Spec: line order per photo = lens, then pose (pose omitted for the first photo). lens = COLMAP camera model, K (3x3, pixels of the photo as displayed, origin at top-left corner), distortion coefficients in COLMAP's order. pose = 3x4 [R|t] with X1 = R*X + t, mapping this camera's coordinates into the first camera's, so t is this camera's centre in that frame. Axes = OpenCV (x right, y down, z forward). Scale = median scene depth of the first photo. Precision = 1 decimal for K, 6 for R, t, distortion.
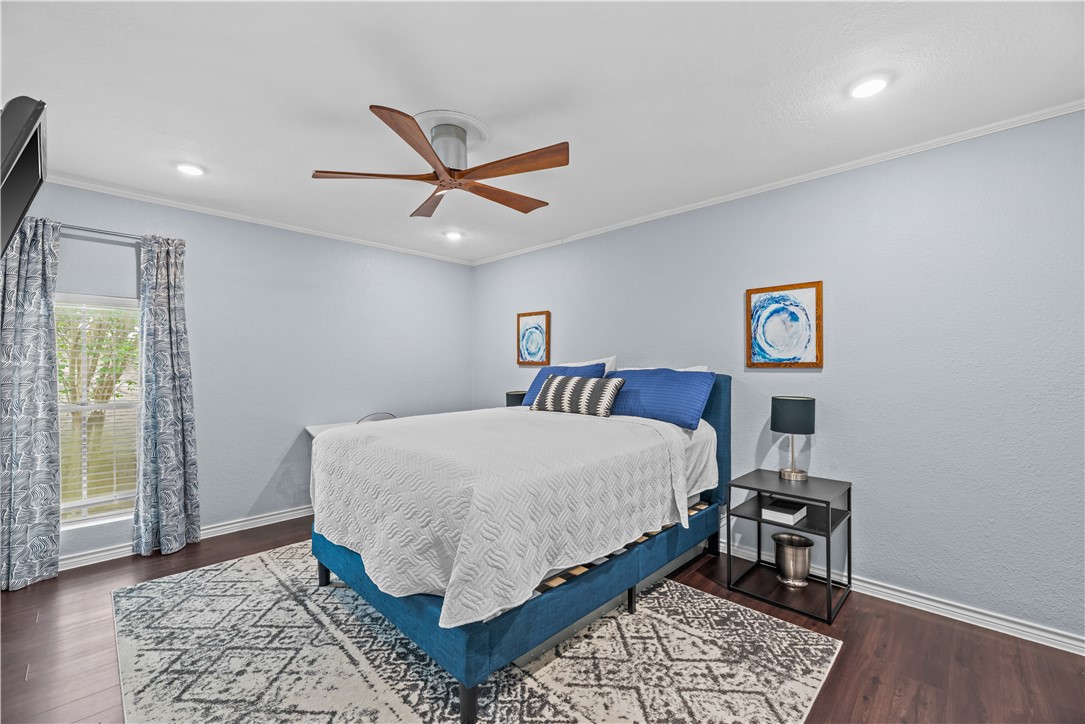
lens RADIAL K [[450.6, 0, 535.5], [0, 450.6, 365.1], [0, 0, 1]] dist [0.000929, -0.000416]
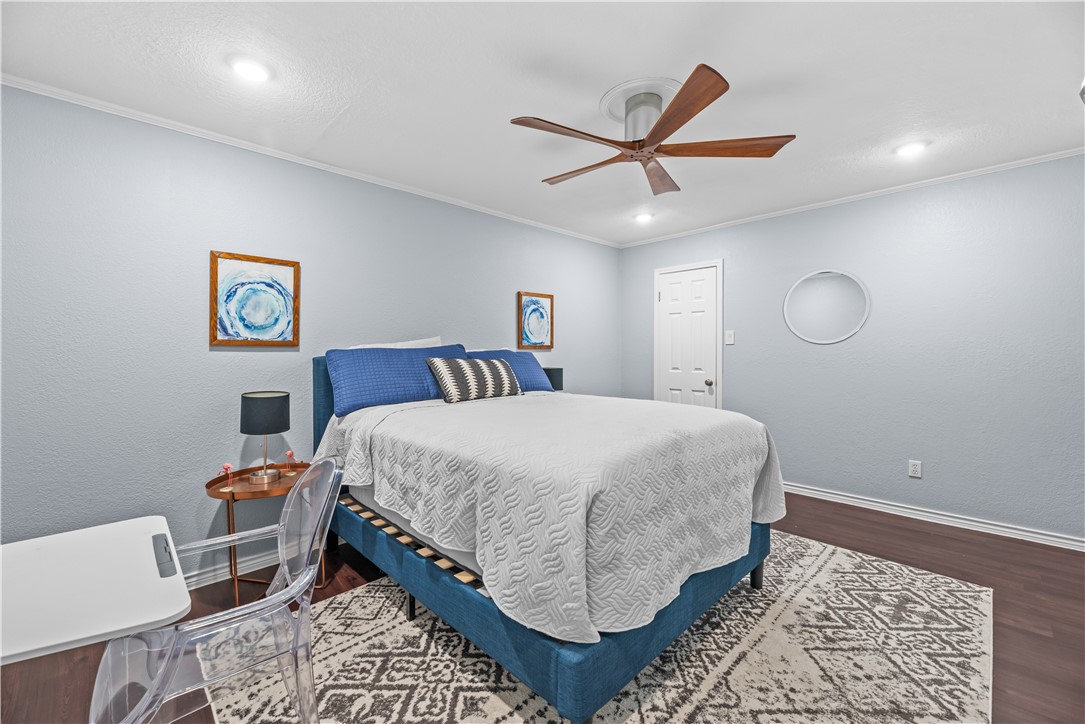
lens RADIAL K [[443.4, 0, 535.2], [0, 443.4, 357.9], [0, 0, 1]] dist [0.001771, 0.000245]
pose [[0.009980, -0.029244, 0.999522, -1.097733], [-0.006083, 0.999552, 0.029306, -0.007583], [-0.999932, -0.006373, 0.009798, 1.176385]]
